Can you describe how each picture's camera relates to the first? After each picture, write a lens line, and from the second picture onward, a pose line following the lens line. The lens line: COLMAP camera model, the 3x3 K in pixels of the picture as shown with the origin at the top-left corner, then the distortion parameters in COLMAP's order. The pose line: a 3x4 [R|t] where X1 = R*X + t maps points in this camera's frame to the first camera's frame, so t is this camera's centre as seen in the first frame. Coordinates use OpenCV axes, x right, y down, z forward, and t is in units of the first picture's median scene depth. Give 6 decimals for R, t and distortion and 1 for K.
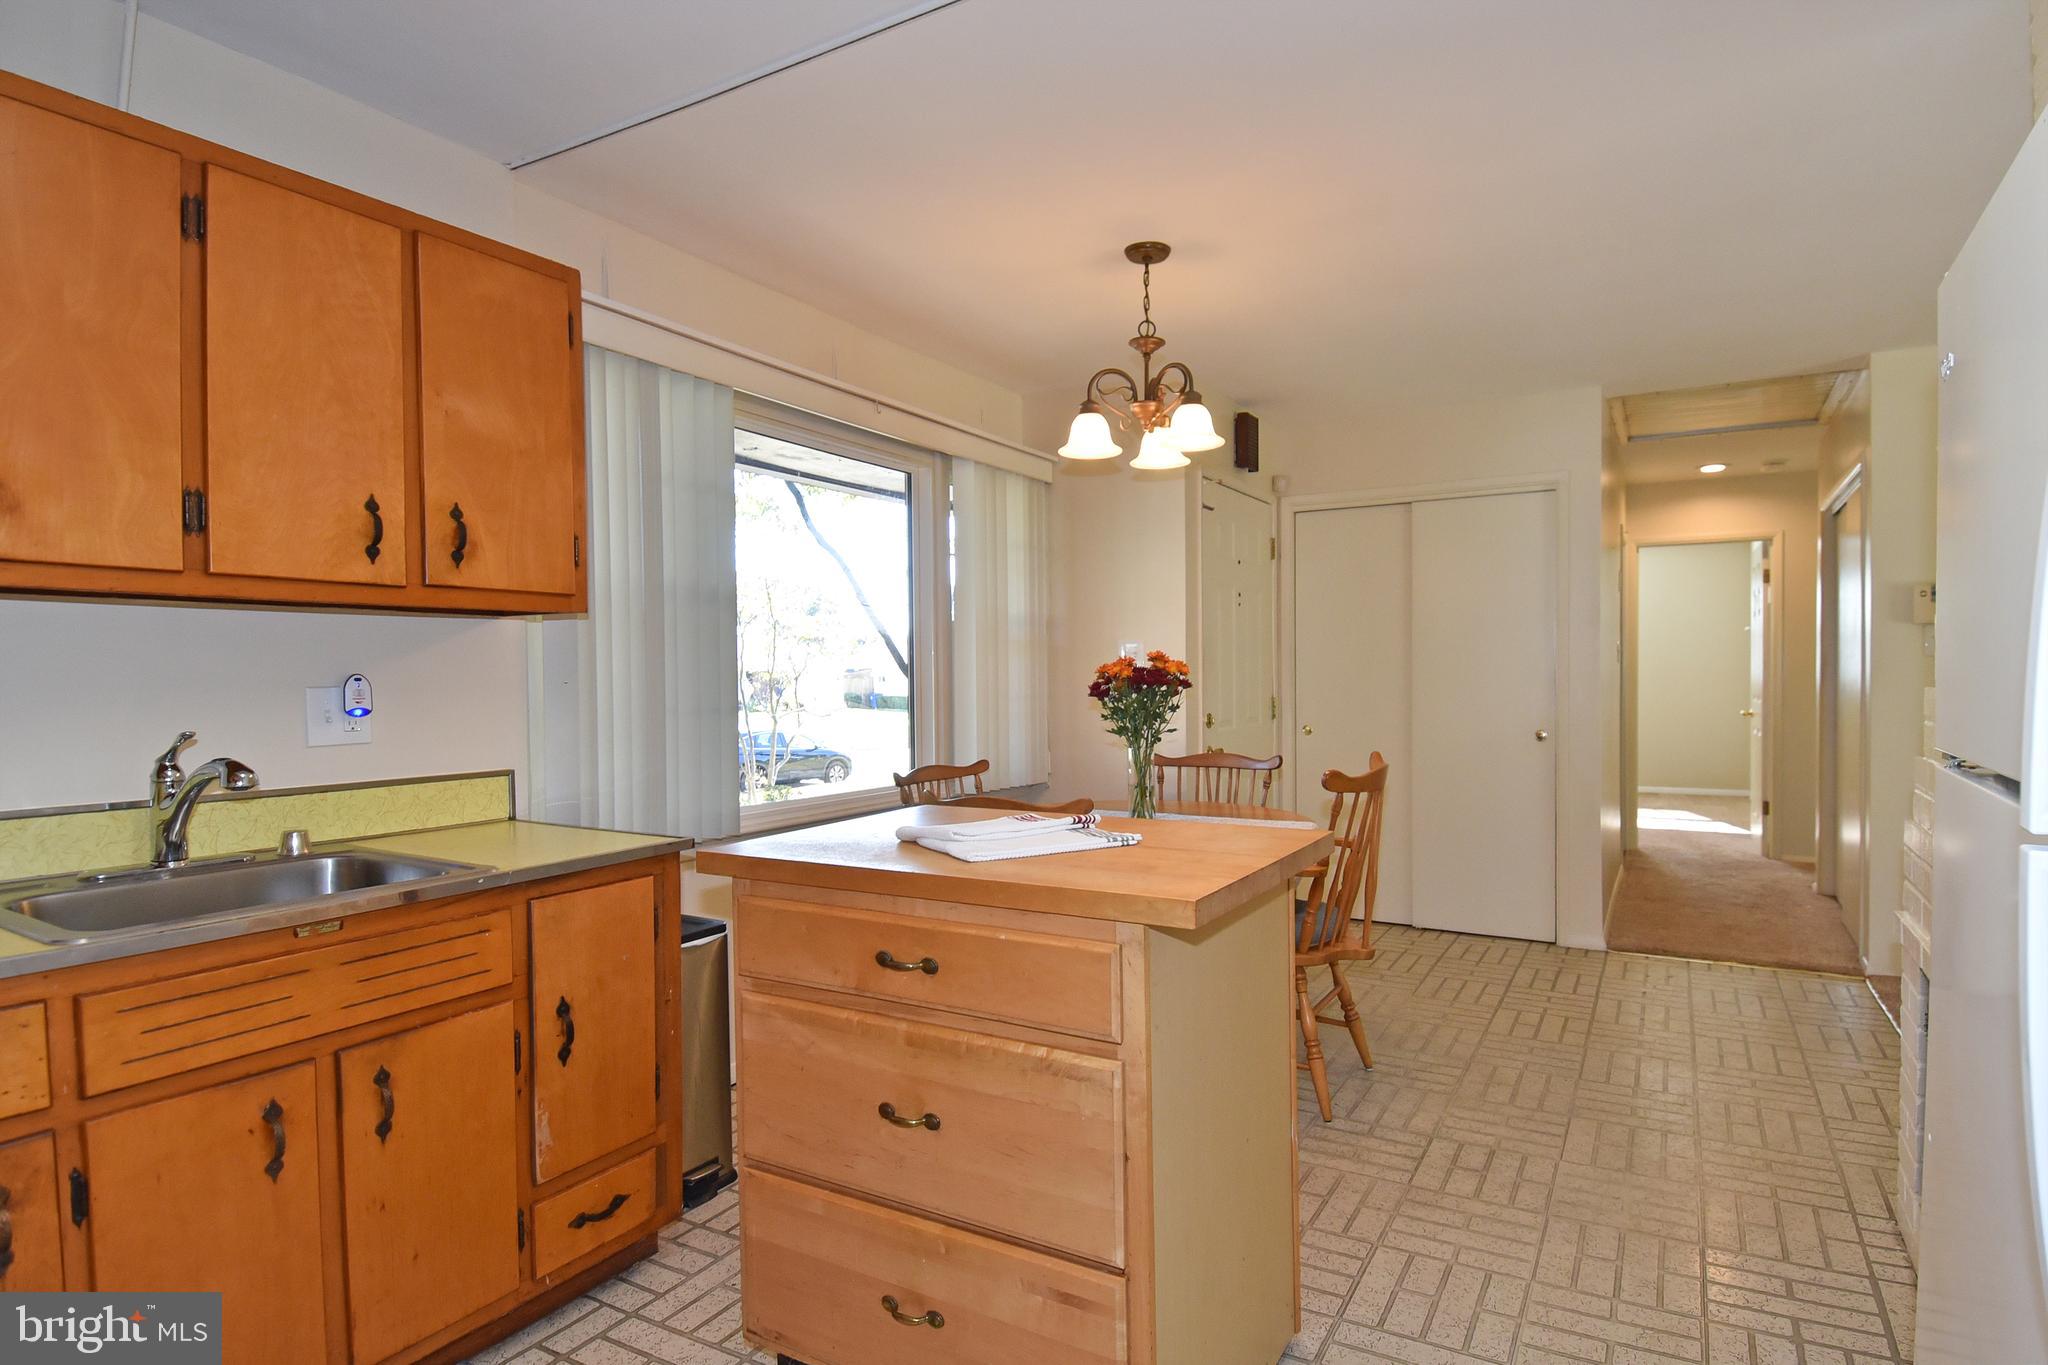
lens RADIAL K [[1080.8, 0, 1053.8], [0, 1080.8, 673.6], [0, 0, 1]] dist [0.041114, -0.044728]
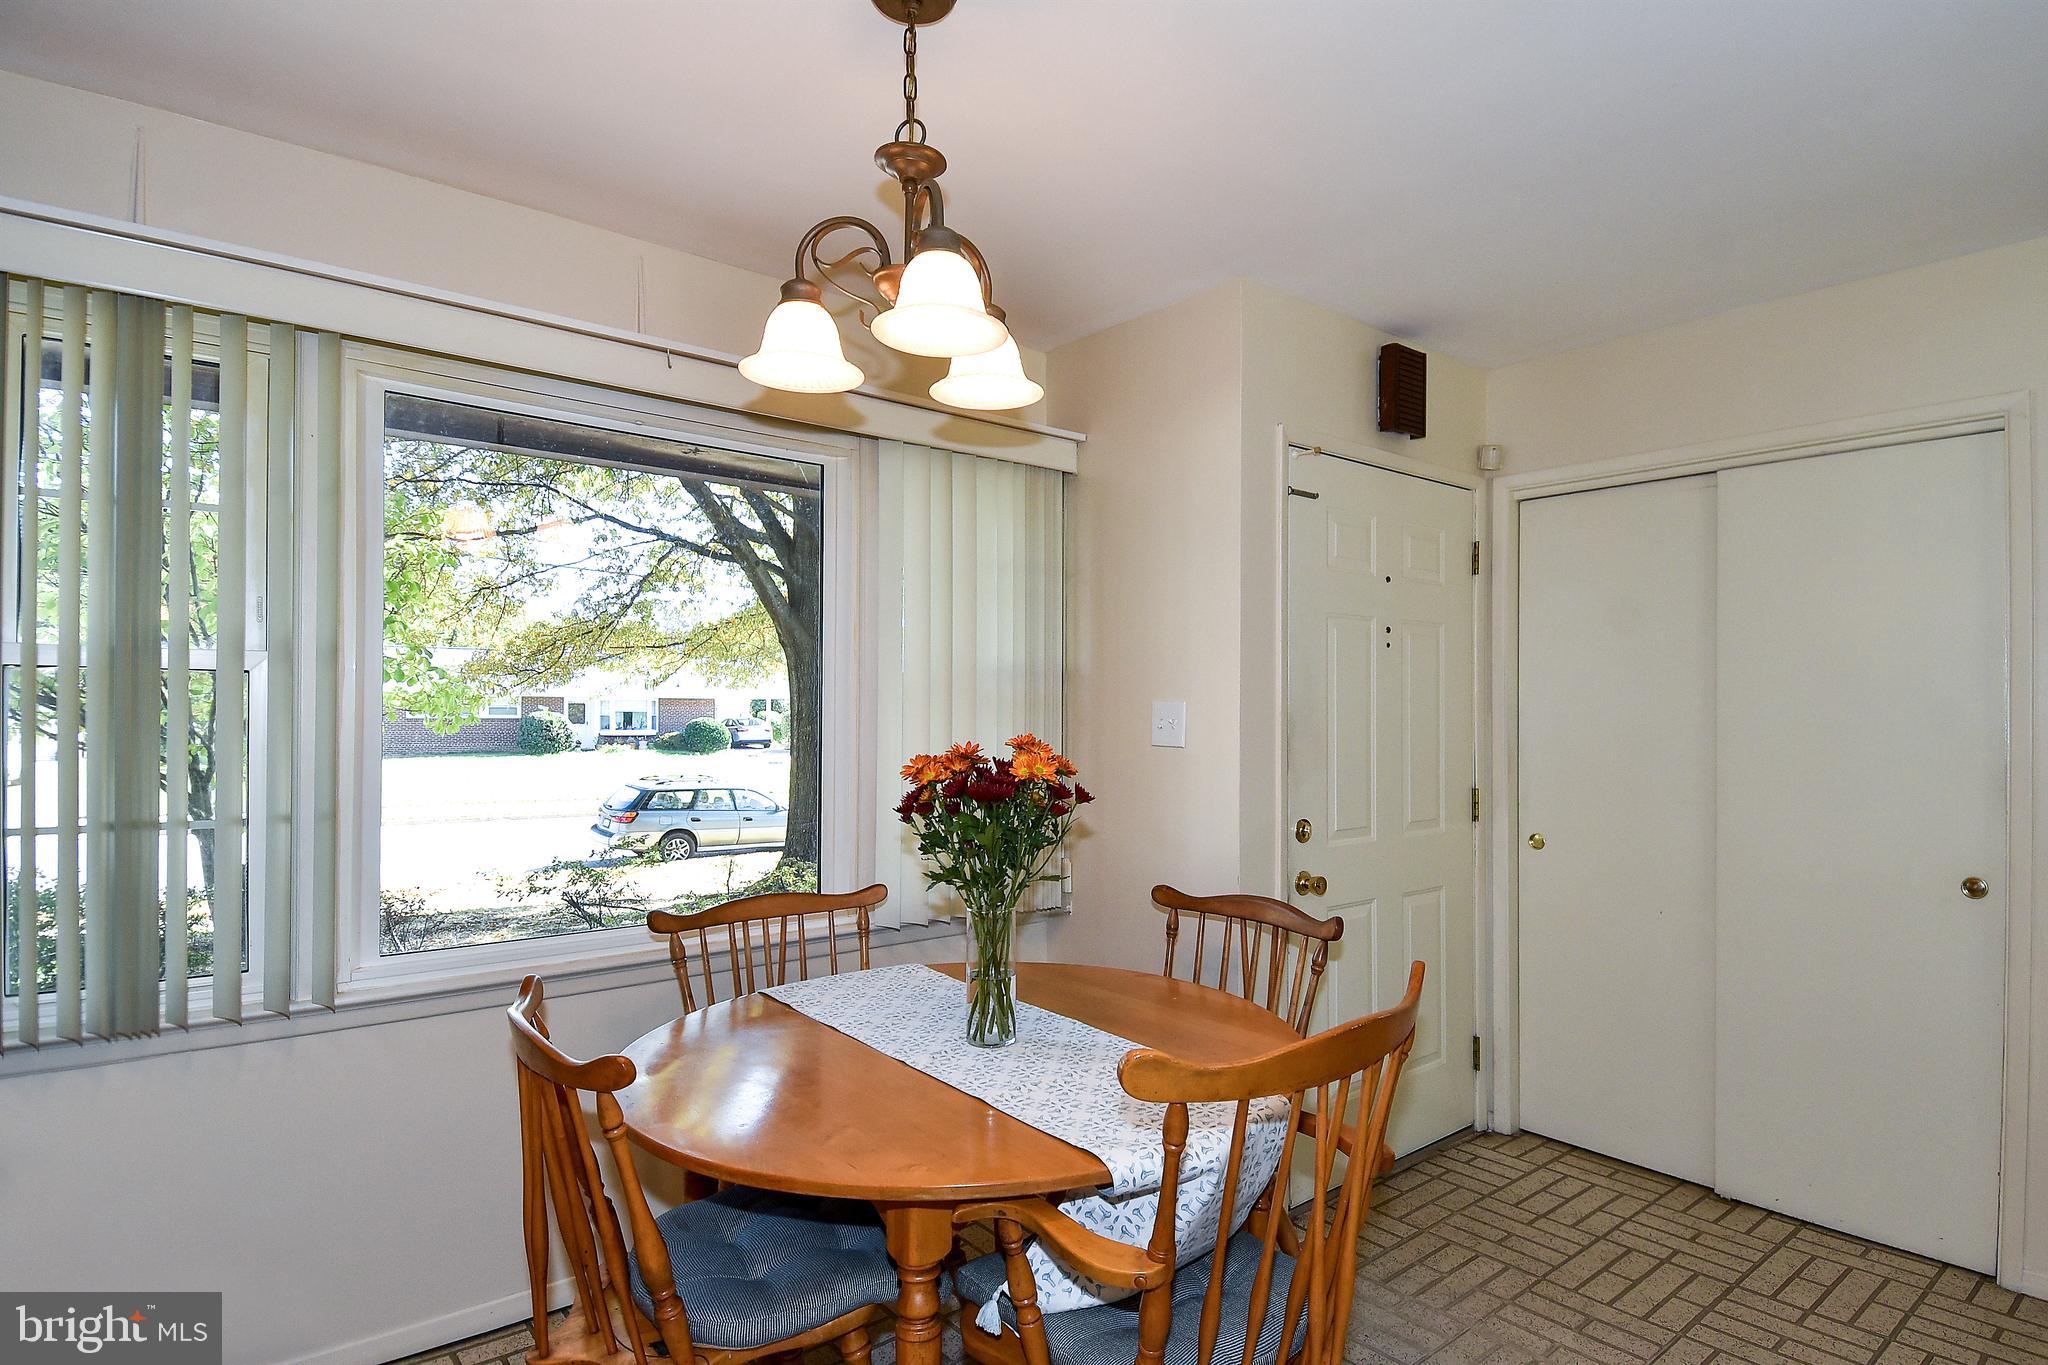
lens RADIAL K [[1054.9, 0, 1024.0], [0, 1054.9, 682.5], [0, 0, 1]] dist [0.000663, -0.016301]
pose [[0.925144, 0.004079, -0.379595, 0.228616], [-0.013920, 0.999634, -0.023186, -0.026469], [0.379362, 0.026734, 0.924862, 0.375977]]
